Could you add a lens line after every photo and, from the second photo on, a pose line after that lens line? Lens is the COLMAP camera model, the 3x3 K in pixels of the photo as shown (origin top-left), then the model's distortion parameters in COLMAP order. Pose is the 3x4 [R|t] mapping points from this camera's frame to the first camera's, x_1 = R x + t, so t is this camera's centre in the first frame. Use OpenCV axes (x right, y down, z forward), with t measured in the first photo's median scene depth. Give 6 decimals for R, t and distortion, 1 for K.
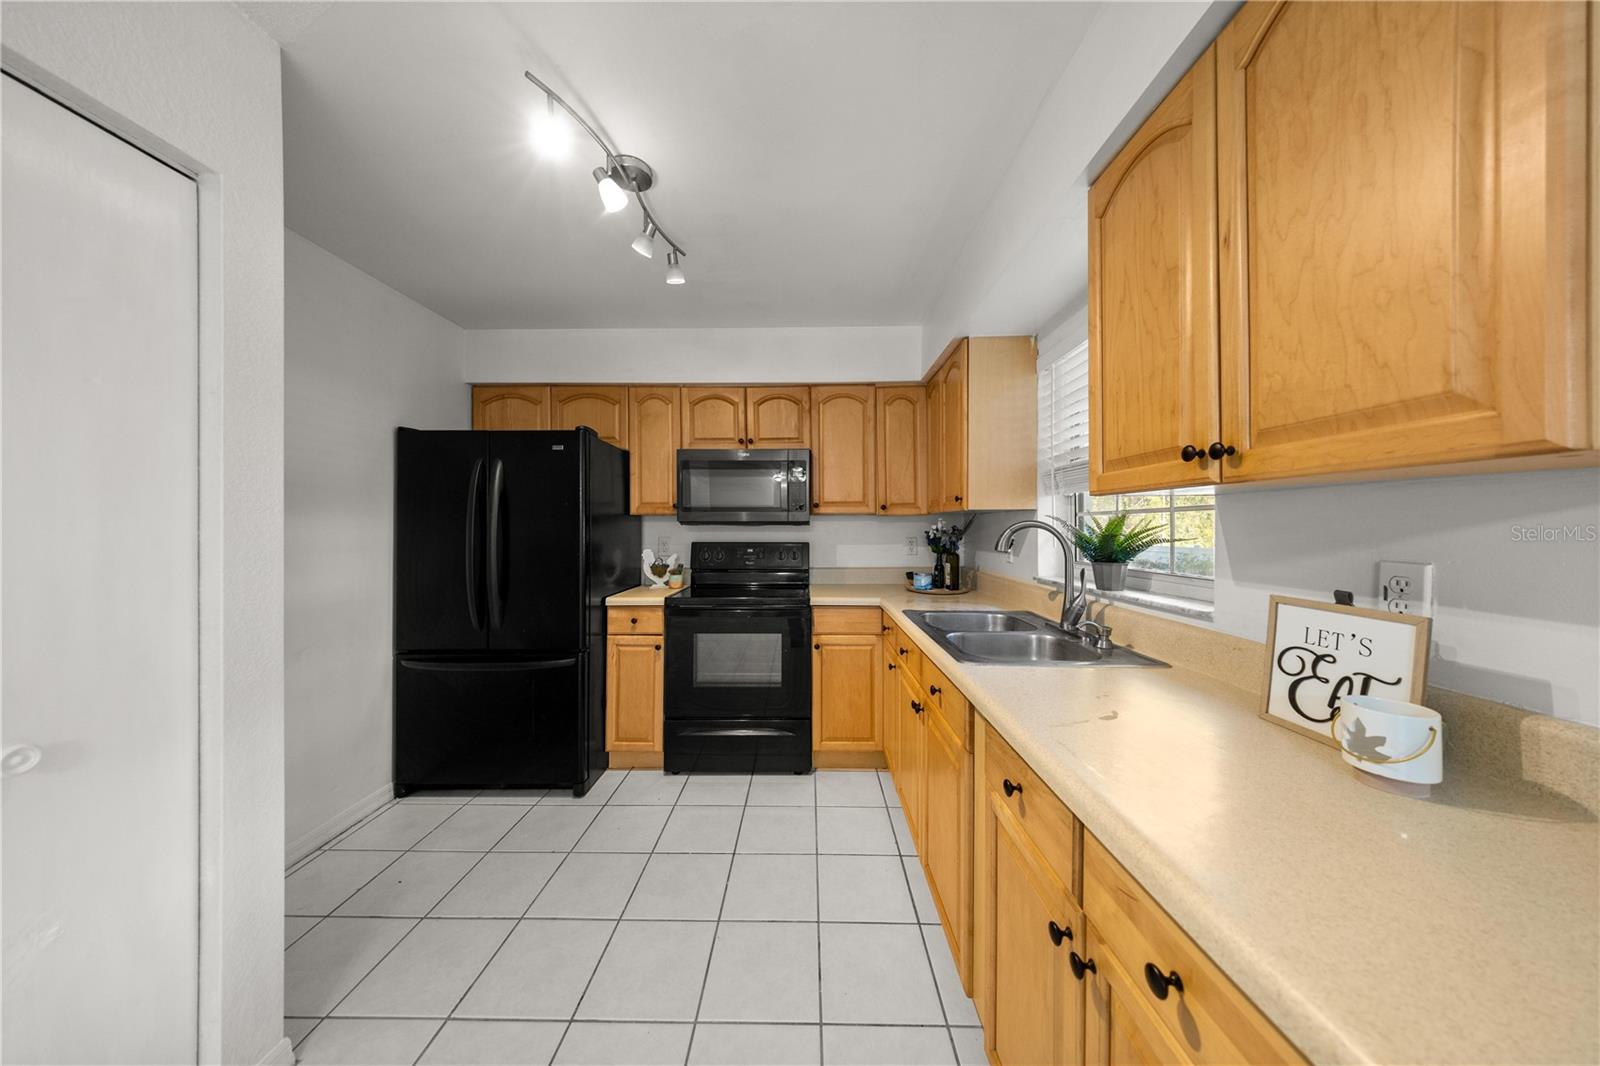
lens RADIAL K [[460.1, 0, 800.3], [0, 460.1, 540.2], [0, 0, 1]] dist [-0.004713, -0.000059]
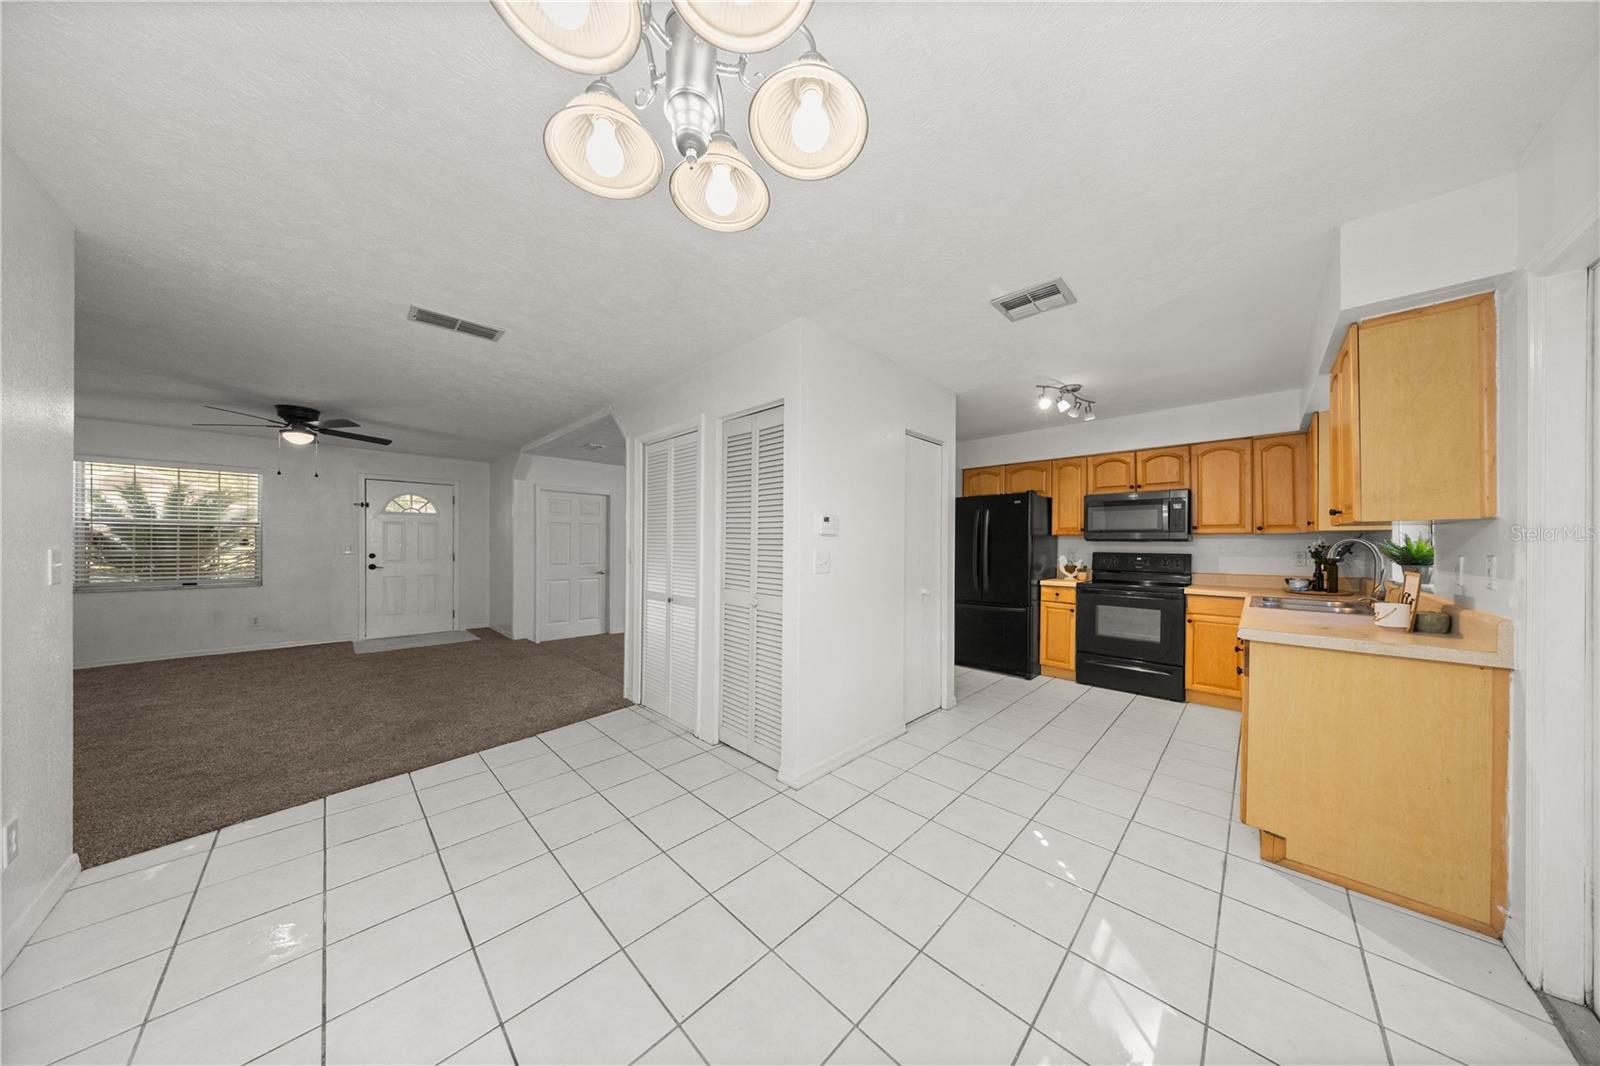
lens RADIAL K [[460.1, 0, 800.3], [0, 460.1, 540.2], [0, 0, 1]] dist [-0.004713, -0.000059]
pose [[0.715766, 0.001450, -0.698338, 0.154222], [-0.027862, 0.999261, -0.026483, 0.035546], [0.697784, 0.038412, 0.715278, -0.886802]]
